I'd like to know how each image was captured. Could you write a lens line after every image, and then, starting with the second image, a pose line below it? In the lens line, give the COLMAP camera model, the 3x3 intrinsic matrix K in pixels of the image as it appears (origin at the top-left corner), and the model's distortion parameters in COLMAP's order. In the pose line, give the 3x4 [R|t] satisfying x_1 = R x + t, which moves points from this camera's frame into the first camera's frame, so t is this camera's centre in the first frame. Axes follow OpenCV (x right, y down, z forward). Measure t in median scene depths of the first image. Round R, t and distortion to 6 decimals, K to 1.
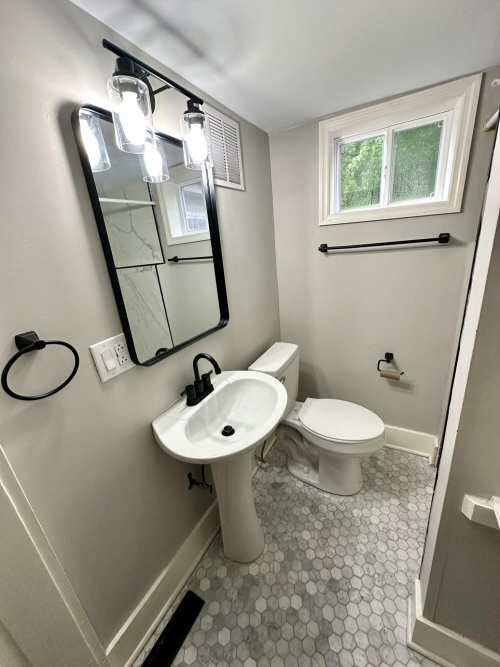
lens RADIAL K [[269.6, 0, 250.0], [0, 269.6, 336.1], [0, 0, 1]] dist [-0.001122, -0.001149]
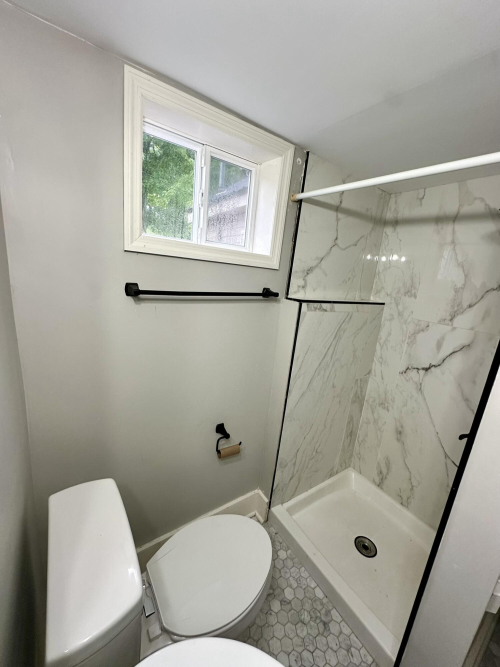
lens RADIAL K [[269.6, 0, 251.3], [0, 269.6, 332.5], [0, 0, 1]] dist [-0.001122, -0.001149]
pose [[0.418667, -0.081636, 0.904463, -0.168429], [0.163319, 0.986482, 0.013440, -0.232648], [-0.893333, 0.142089, 0.426341, 0.621417]]
